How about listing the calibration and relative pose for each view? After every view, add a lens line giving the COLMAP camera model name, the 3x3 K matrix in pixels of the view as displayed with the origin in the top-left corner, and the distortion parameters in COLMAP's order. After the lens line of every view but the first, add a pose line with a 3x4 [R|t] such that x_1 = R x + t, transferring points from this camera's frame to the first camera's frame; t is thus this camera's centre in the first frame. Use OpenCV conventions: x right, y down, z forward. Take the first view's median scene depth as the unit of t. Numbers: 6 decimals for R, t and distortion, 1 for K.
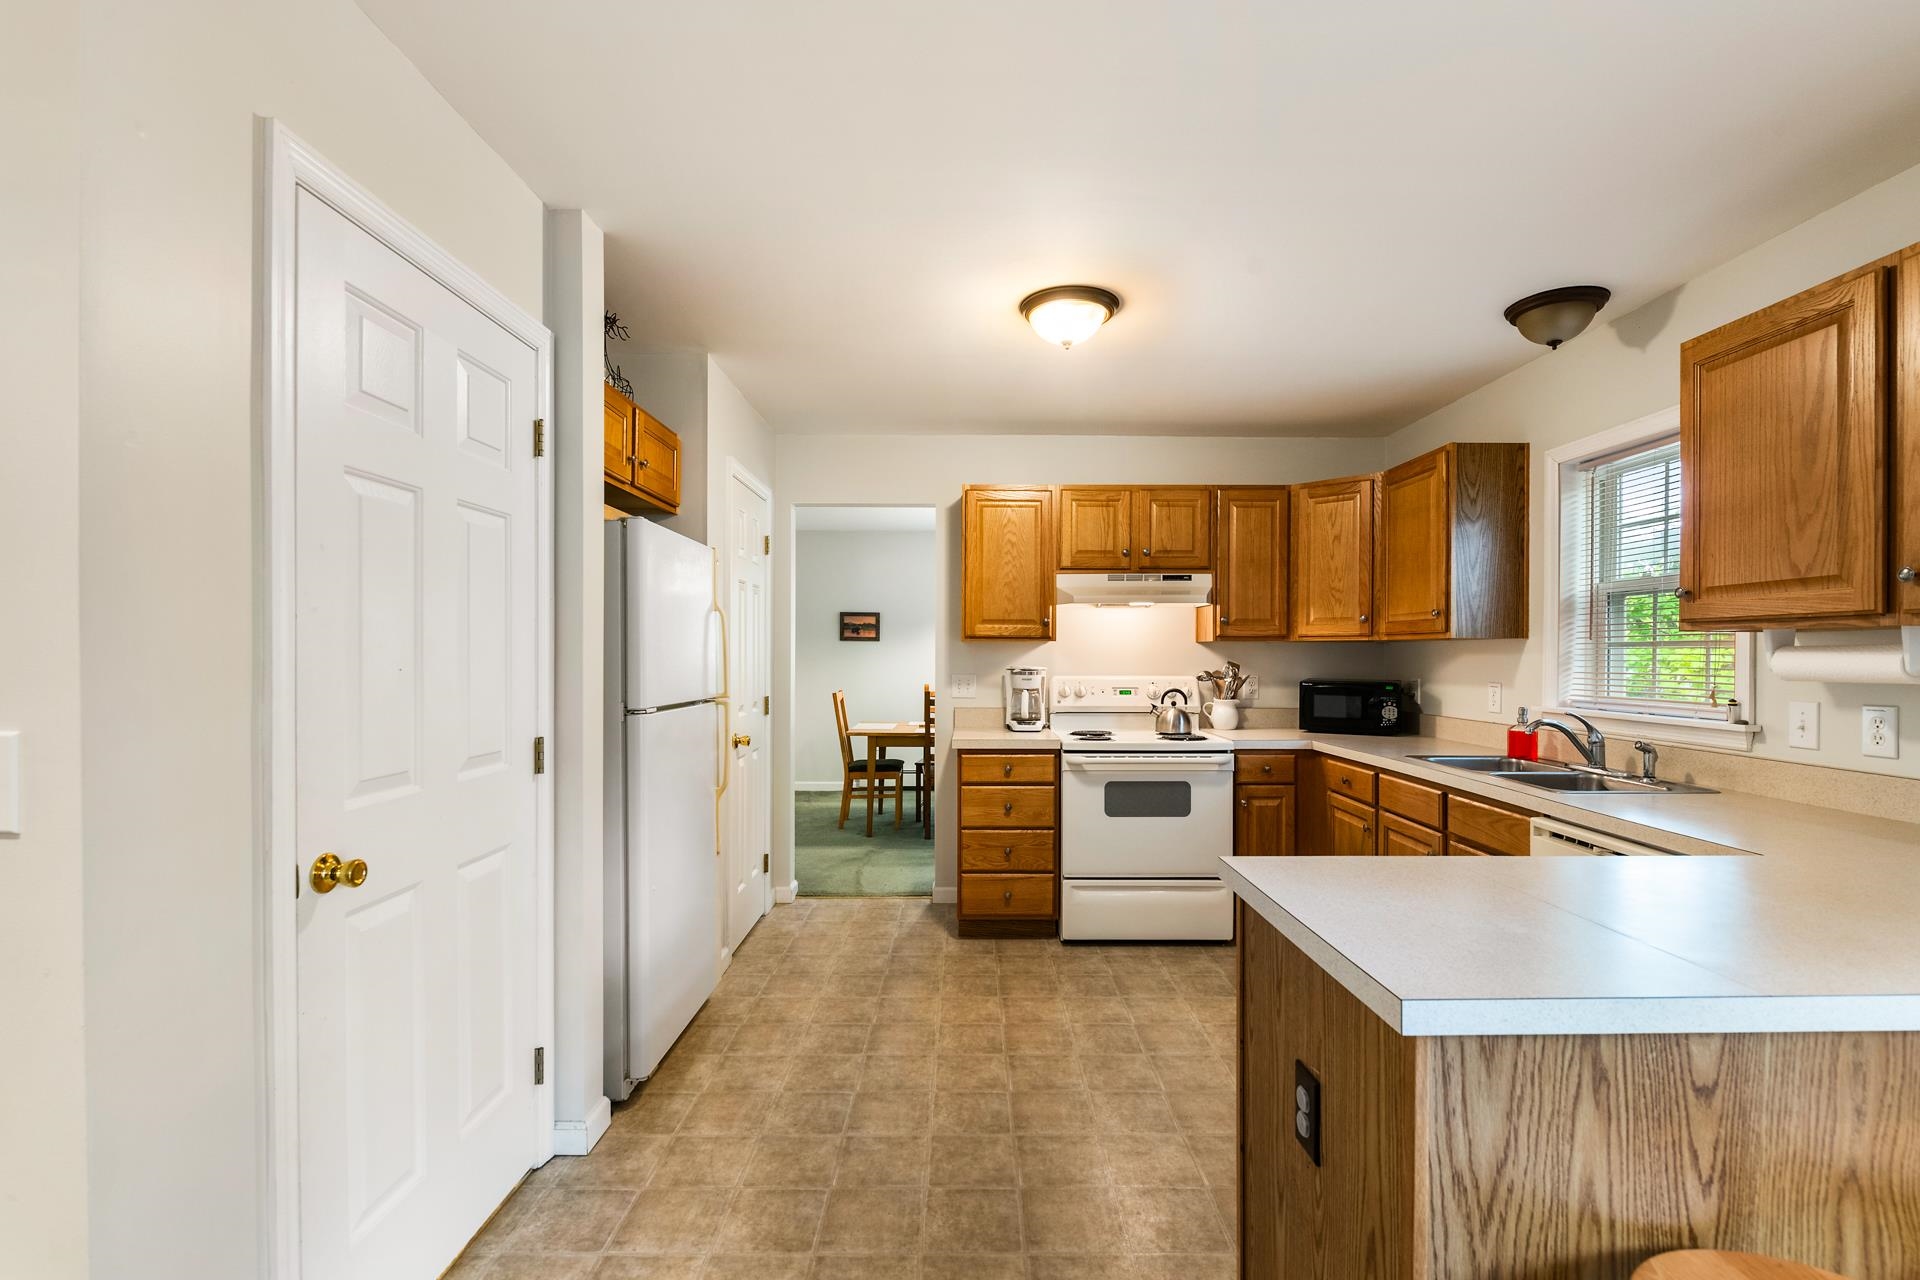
lens RADIAL K [[847.4, 0, 973.1], [0, 847.4, 658.8], [0, 0, 1]] dist [-0.001183, -0.003604]
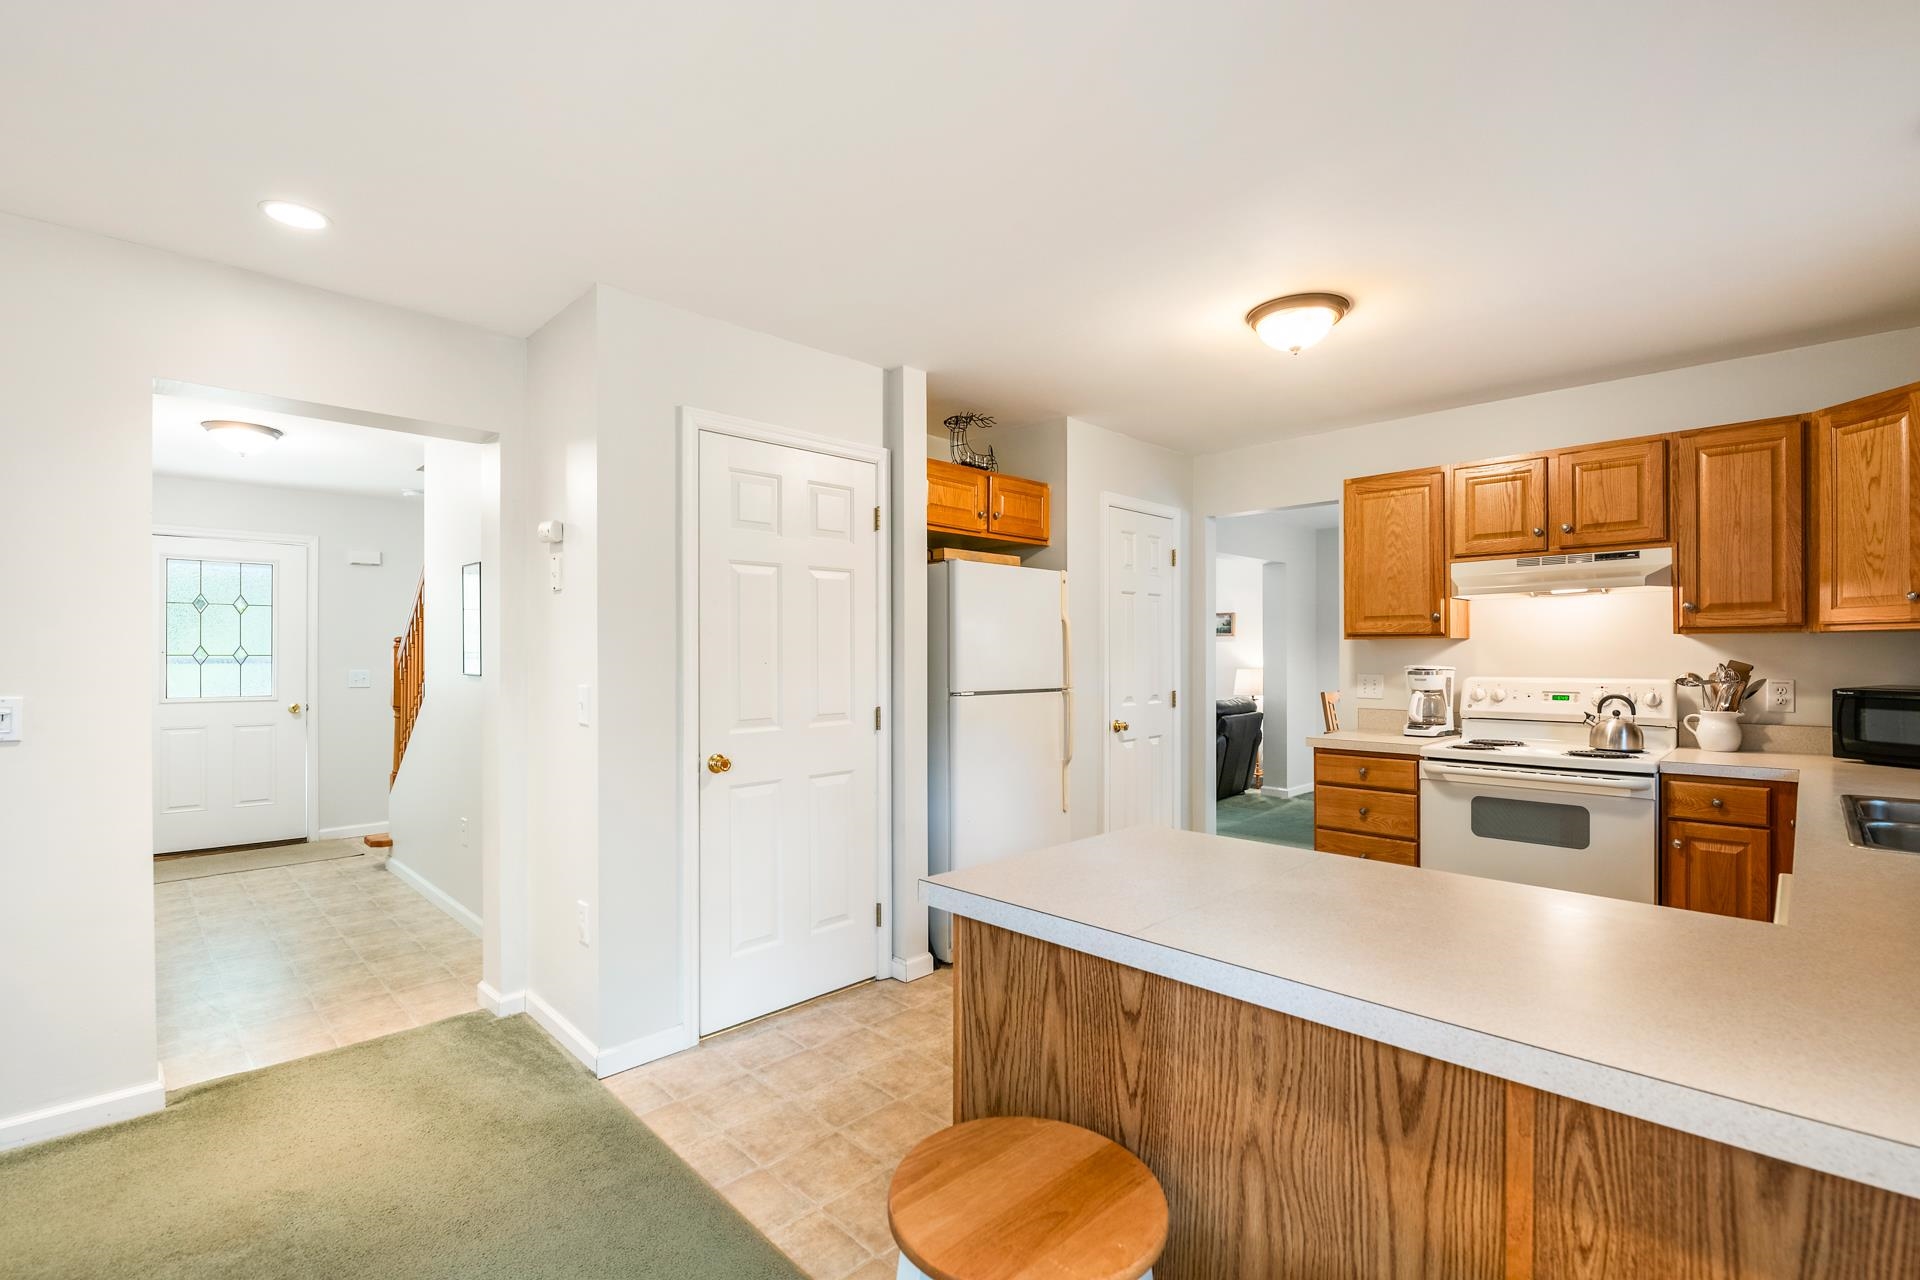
lens RADIAL K [[847.4, 0, 969.1], [0, 847.4, 656.4], [0, 0, 1]] dist [-0.001183, -0.003604]
pose [[0.707803, -0.003276, -0.706402, 0.411357], [0.000589, 0.999992, -0.004047, 0.002506], [0.706410, 0.002448, 0.707799, -0.002598]]
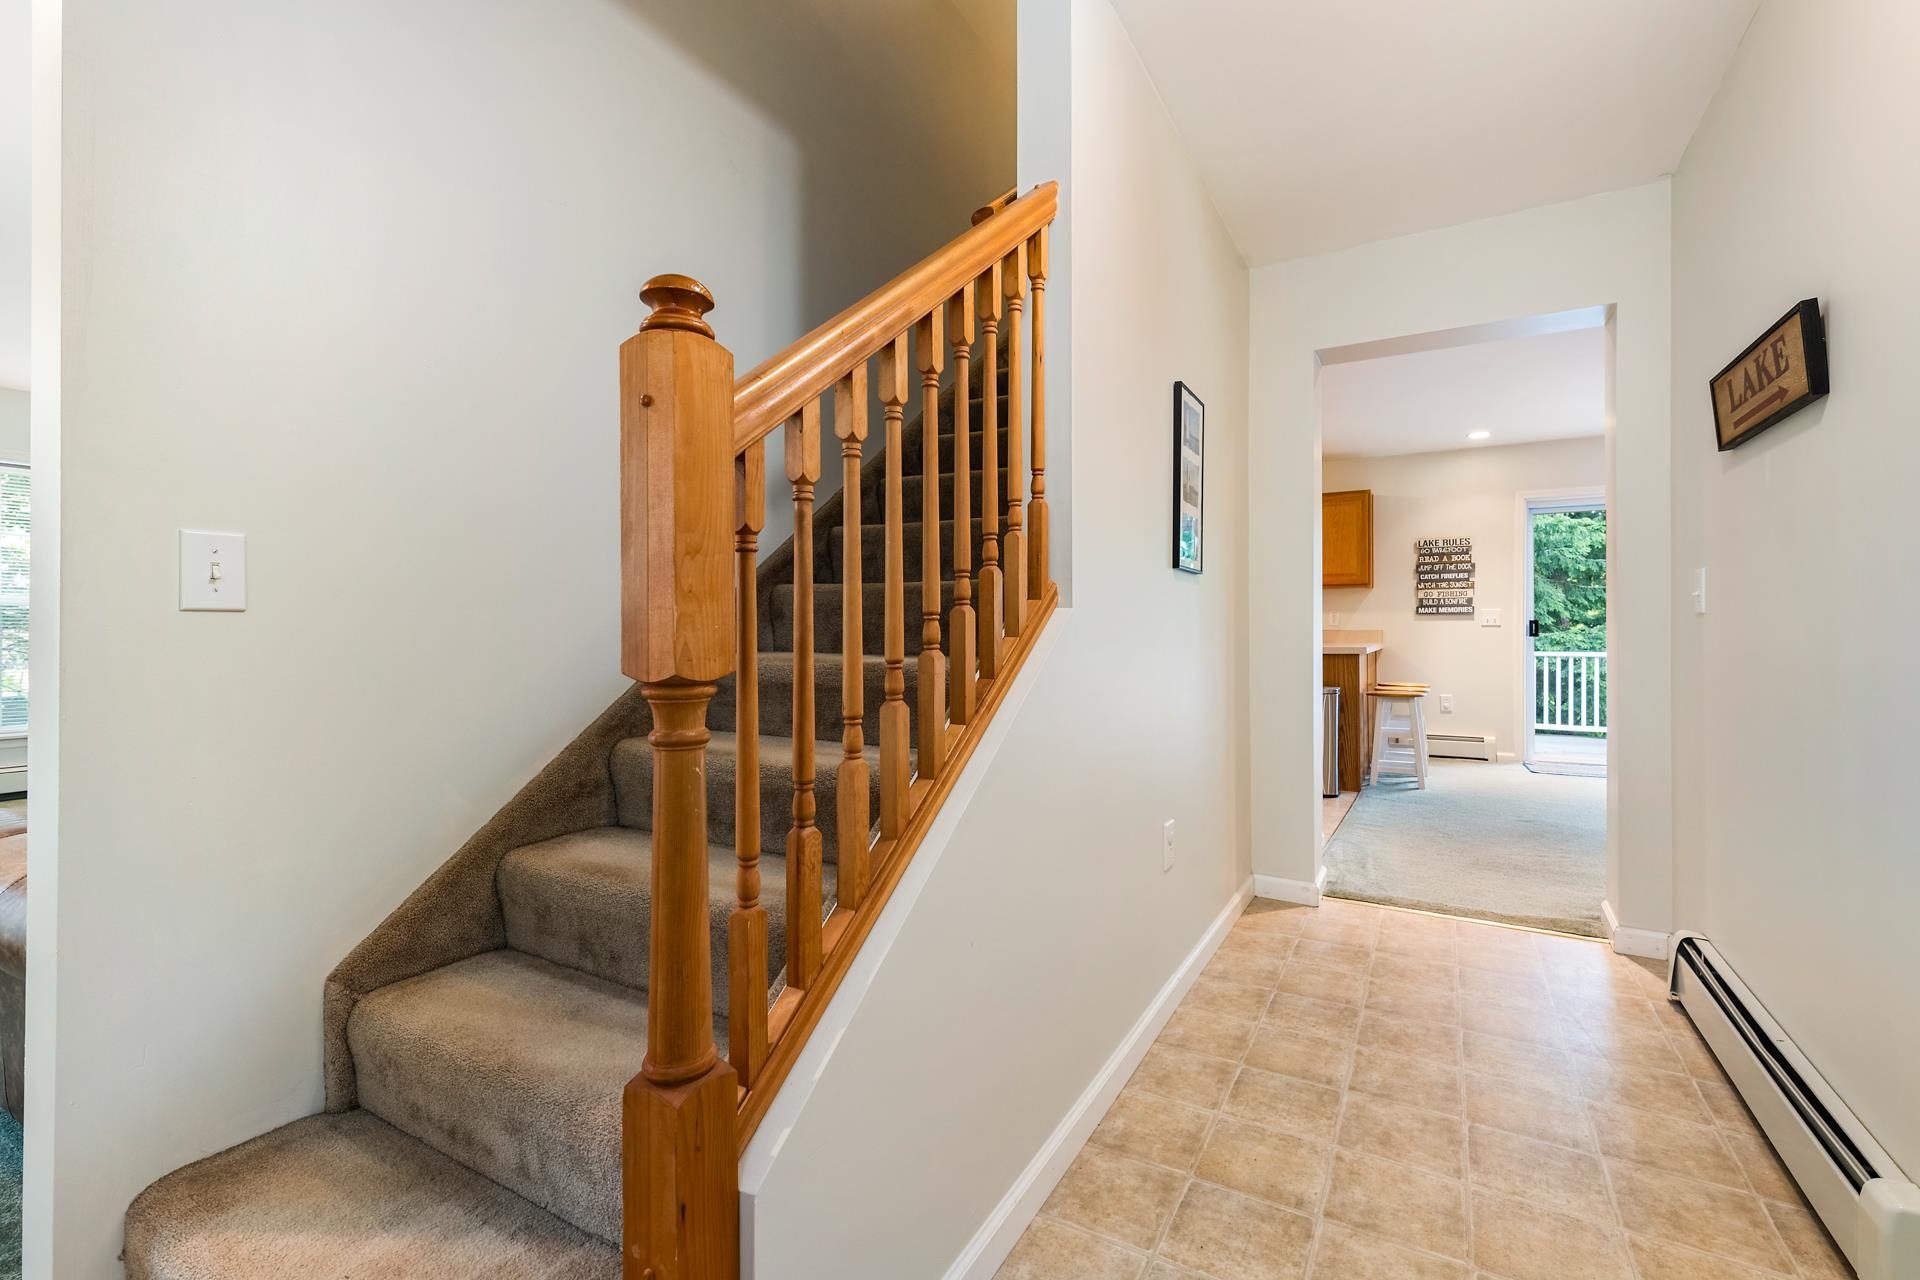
lens RADIAL K [[847.4, 0, 949.4], [0, 847.4, 634.1], [0, 0, 1]] dist [-0.001183, -0.003604]
pose [[0.504179, -0.002150, 0.863596, -1.450982], [0.009082, 0.999955, -0.002813, 0.078059], [-0.863551, 0.009261, 0.504176, 0.142240]]
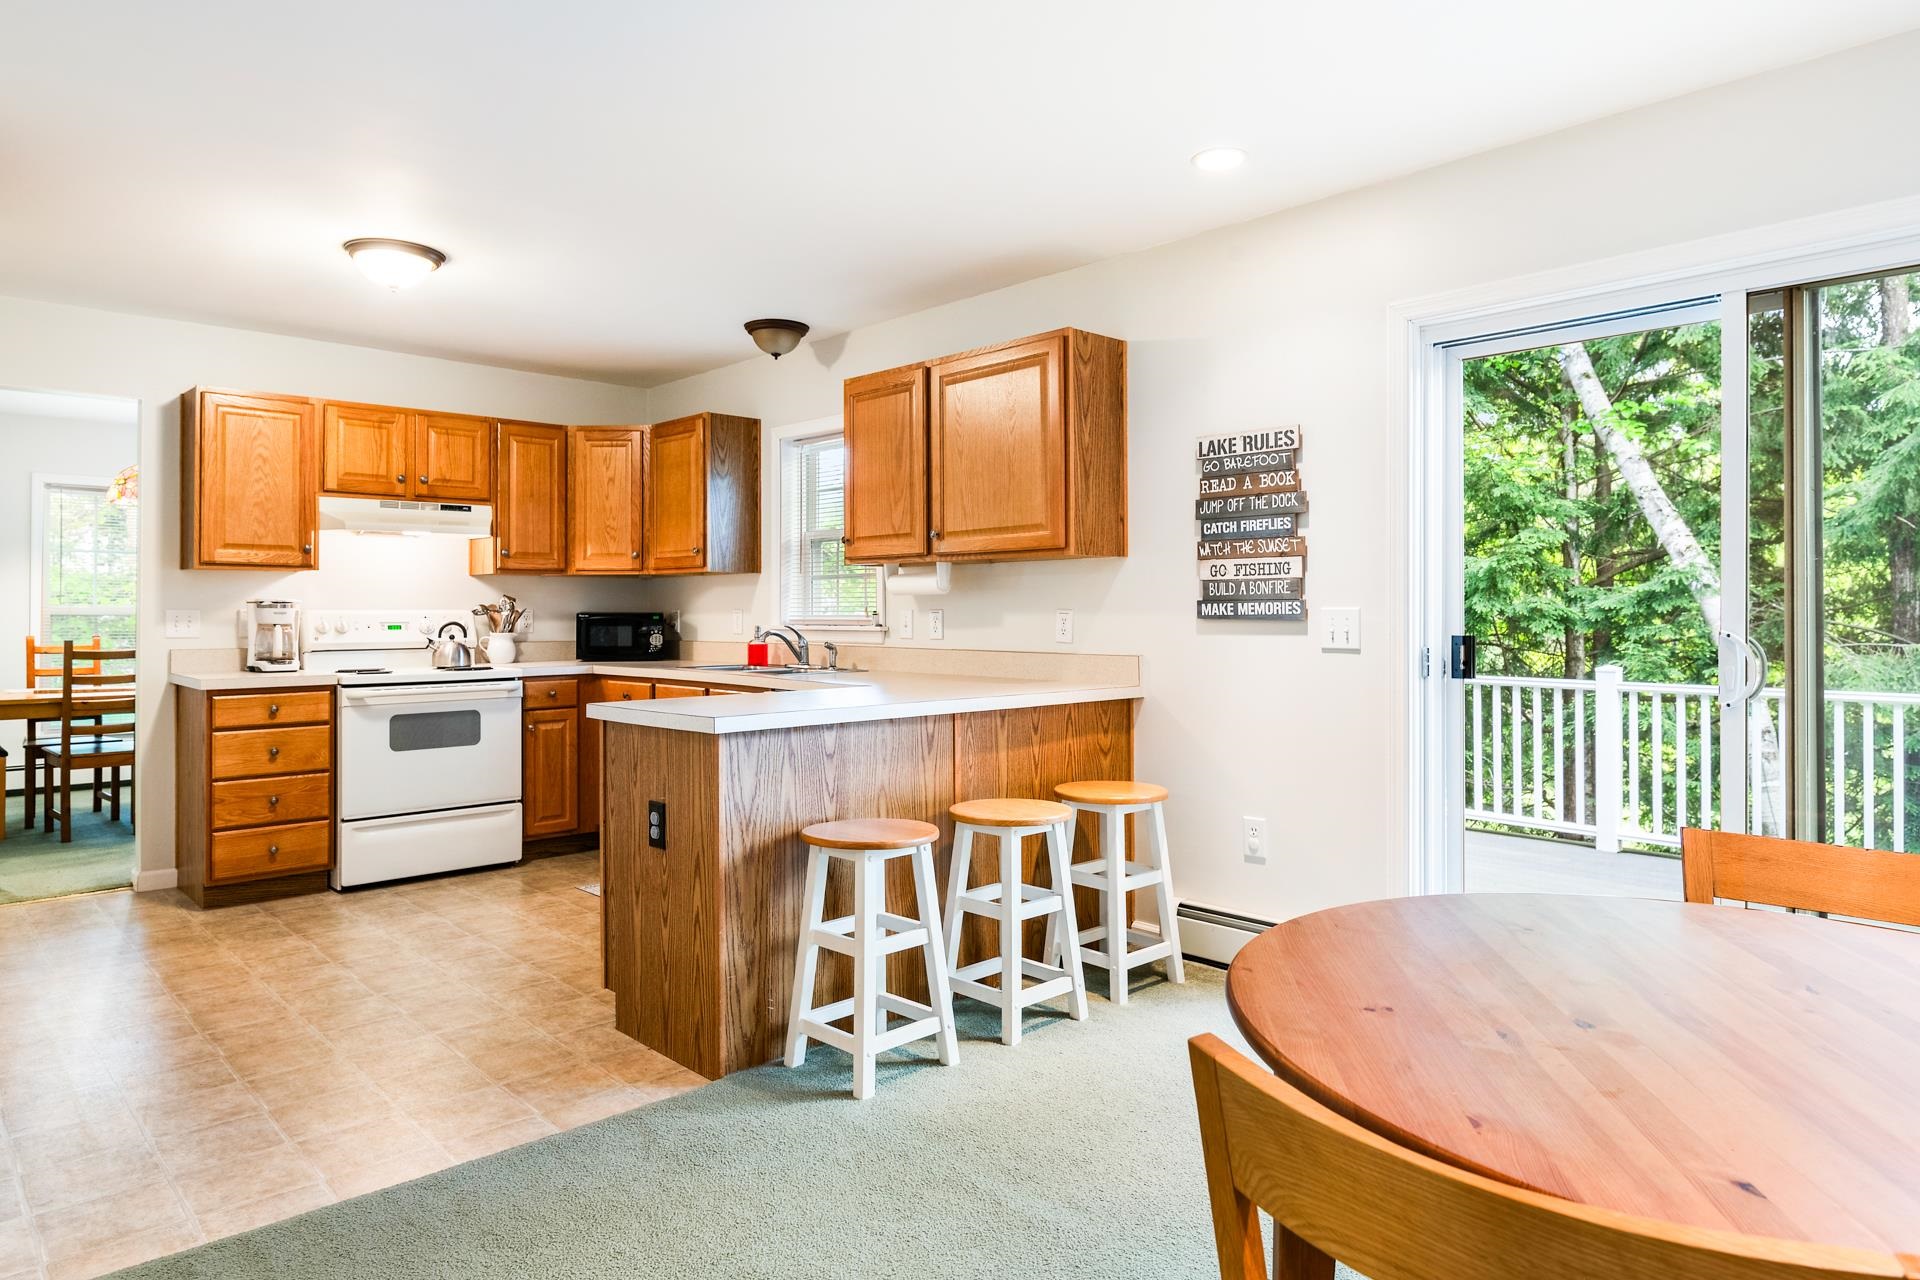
lens RADIAL K [[1138.6, 0, 958.6], [0, 1138.6, 603.9], [0, 0, 1]] dist [0.004312, -0.004879]
pose [[0.729551, -0.000097, 0.683927, -0.260955], [0.008459, 0.999925, -0.008881, 0.035021], [-0.683874, 0.012264, 0.729497, -0.394636]]
